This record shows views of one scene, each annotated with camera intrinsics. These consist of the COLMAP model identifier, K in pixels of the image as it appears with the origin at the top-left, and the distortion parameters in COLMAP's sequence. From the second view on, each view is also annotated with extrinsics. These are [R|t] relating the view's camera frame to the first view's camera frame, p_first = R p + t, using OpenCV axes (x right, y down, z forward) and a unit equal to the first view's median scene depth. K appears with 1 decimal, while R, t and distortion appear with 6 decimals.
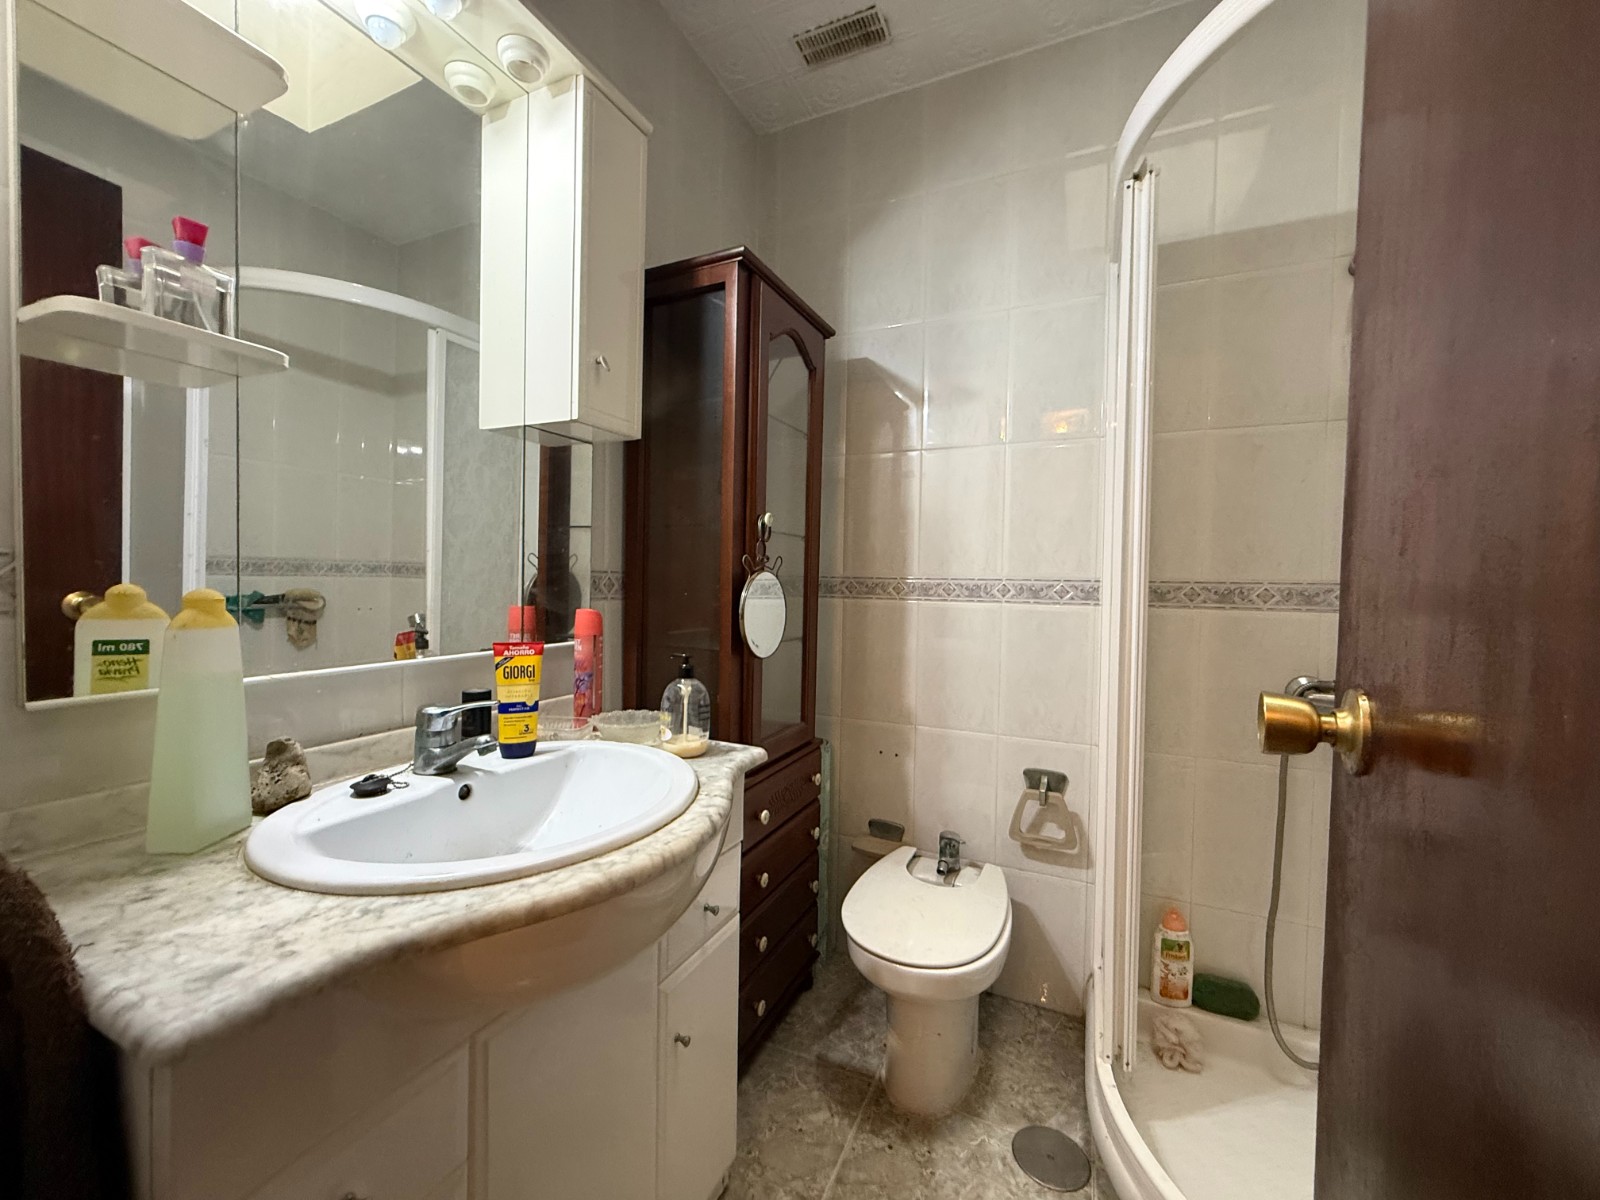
lens RADIAL K [[634.9, 0, 791.7], [0, 634.9, 598.9], [0, 0, 1]] dist [-0.000640, -0.000257]
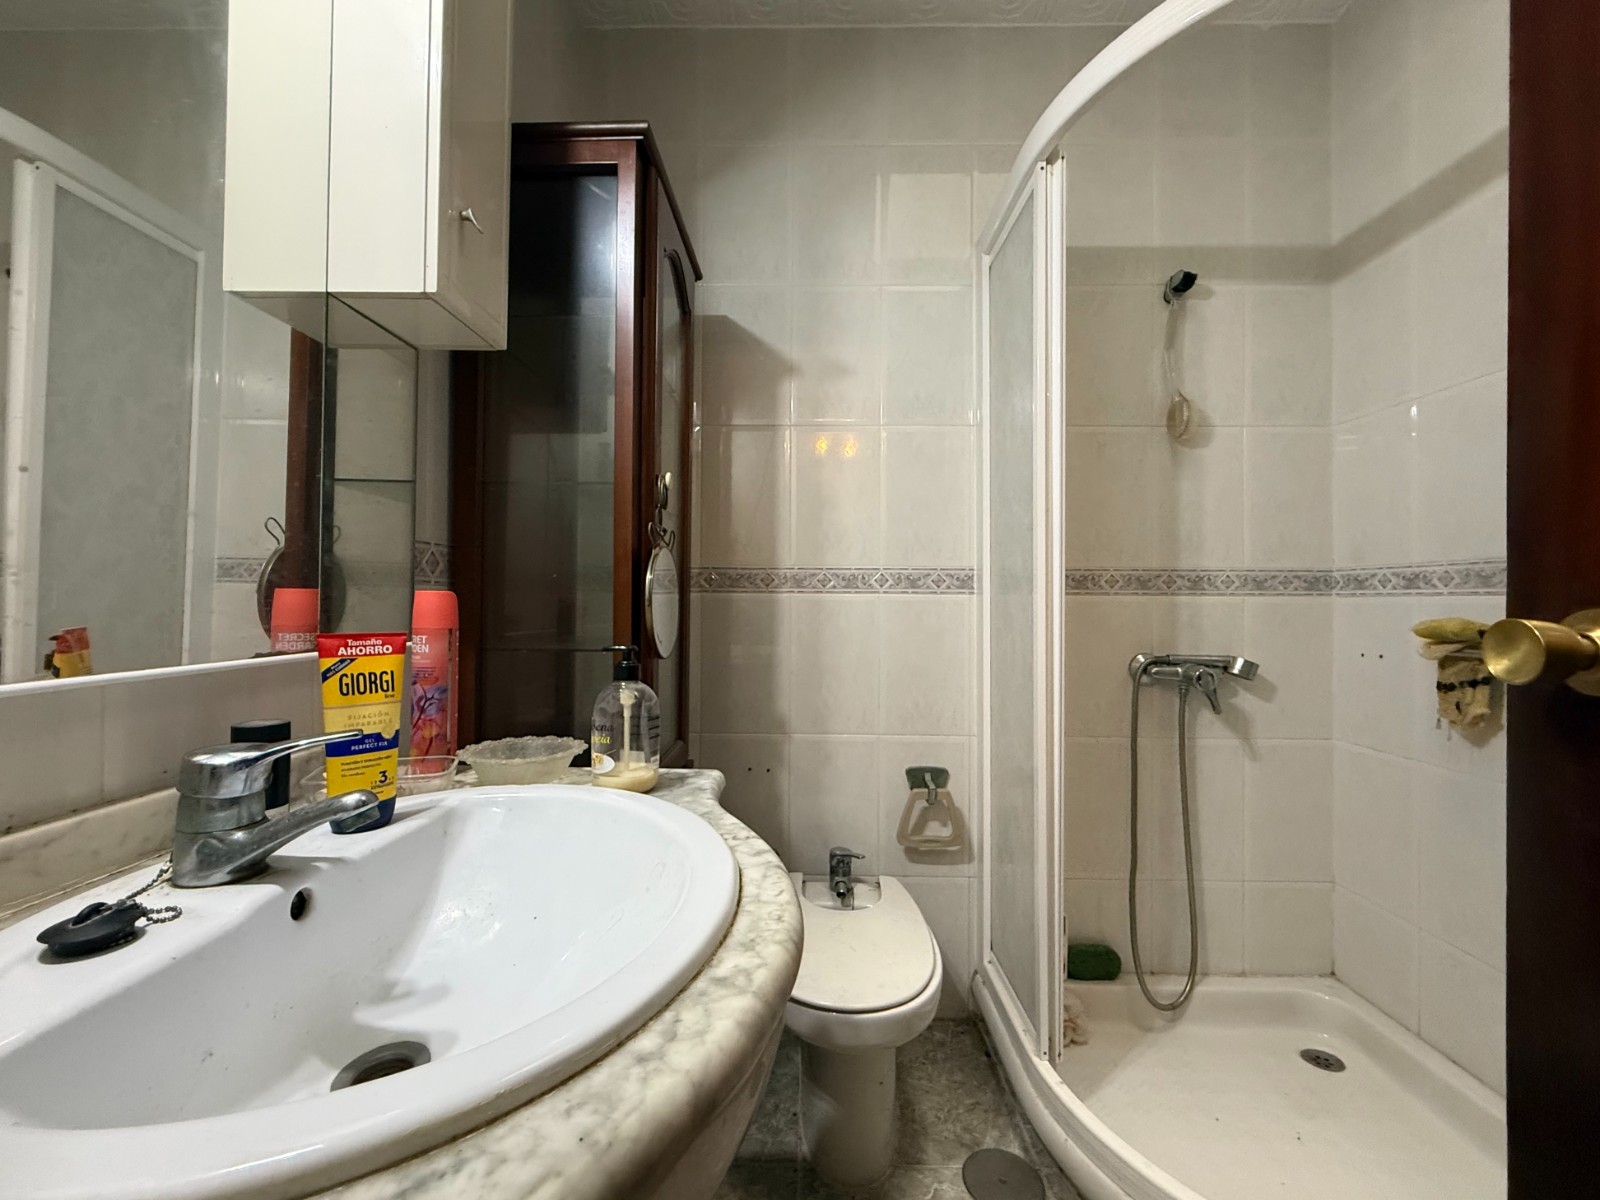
lens RADIAL K [[660.6, 0, 797.2], [0, 660.6, 597.6], [0, 0, 1]] dist [-0.000289, -0.000379]
pose [[0.913817, -0.009236, 0.406020, -0.247196], [0.020985, 0.999480, -0.024495, 0.046580], [-0.405583, 0.030904, 0.913536, 0.215639]]
